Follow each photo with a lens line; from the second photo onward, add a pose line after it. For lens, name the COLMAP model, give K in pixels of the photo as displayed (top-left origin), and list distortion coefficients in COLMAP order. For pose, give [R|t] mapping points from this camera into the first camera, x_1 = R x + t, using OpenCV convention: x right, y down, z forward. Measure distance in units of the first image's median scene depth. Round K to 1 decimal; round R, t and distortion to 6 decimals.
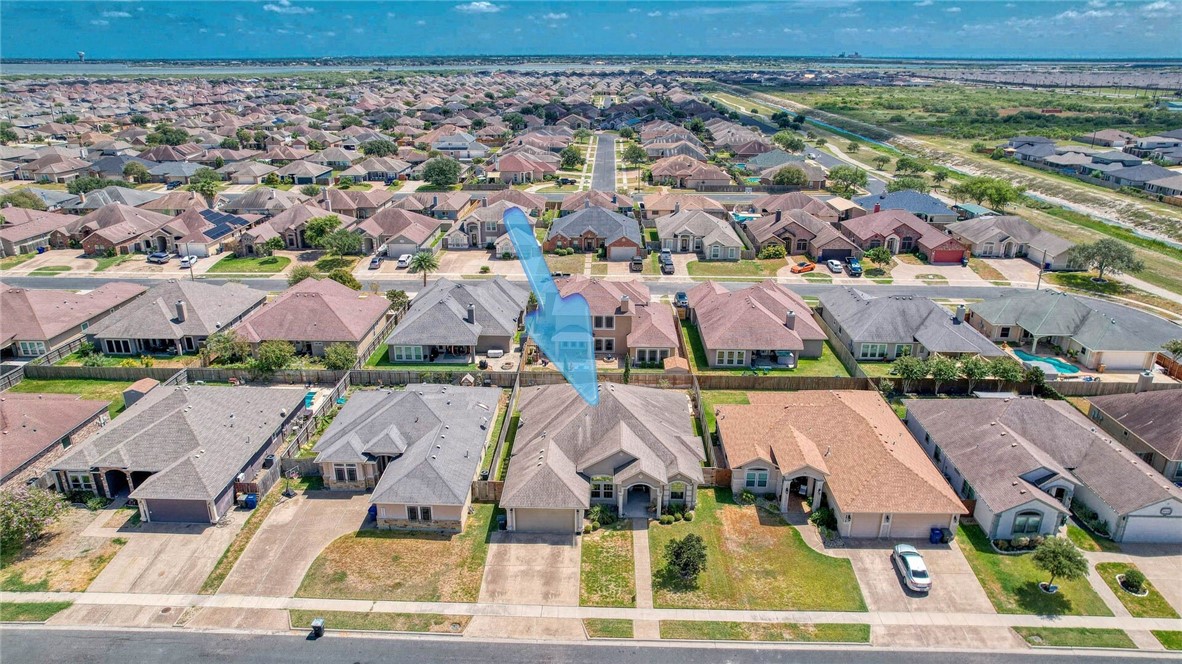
lens RADIAL K [[756.4, 0, 586.7], [0, 756.4, 331.2], [0, 0, 1]] dist [-0.062551, 0.053540]
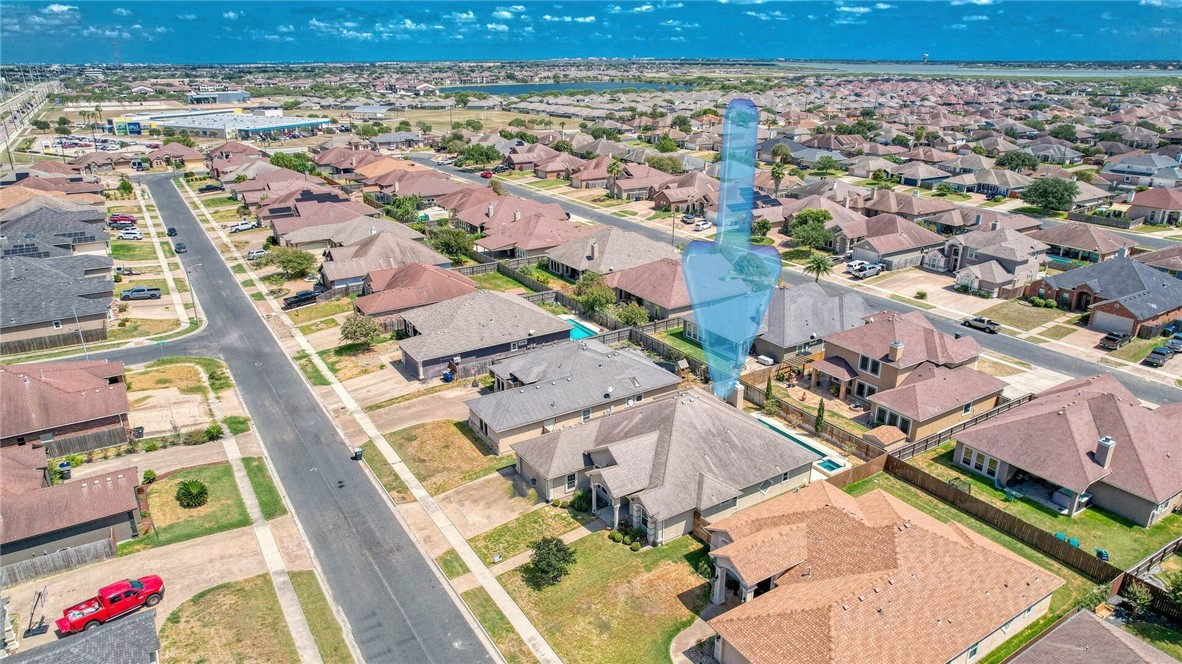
lens RADIAL K [[756.4, 0, 593.7], [0, 756.4, 340.2], [0, 0, 1]] dist [-0.062551, 0.053540]
pose [[0.563513, 0.291999, -0.772781, 0.569589], [-0.285653, 0.946618, 0.149386, -0.088154], [0.775149, 0.136566, 0.616842, 0.273978]]
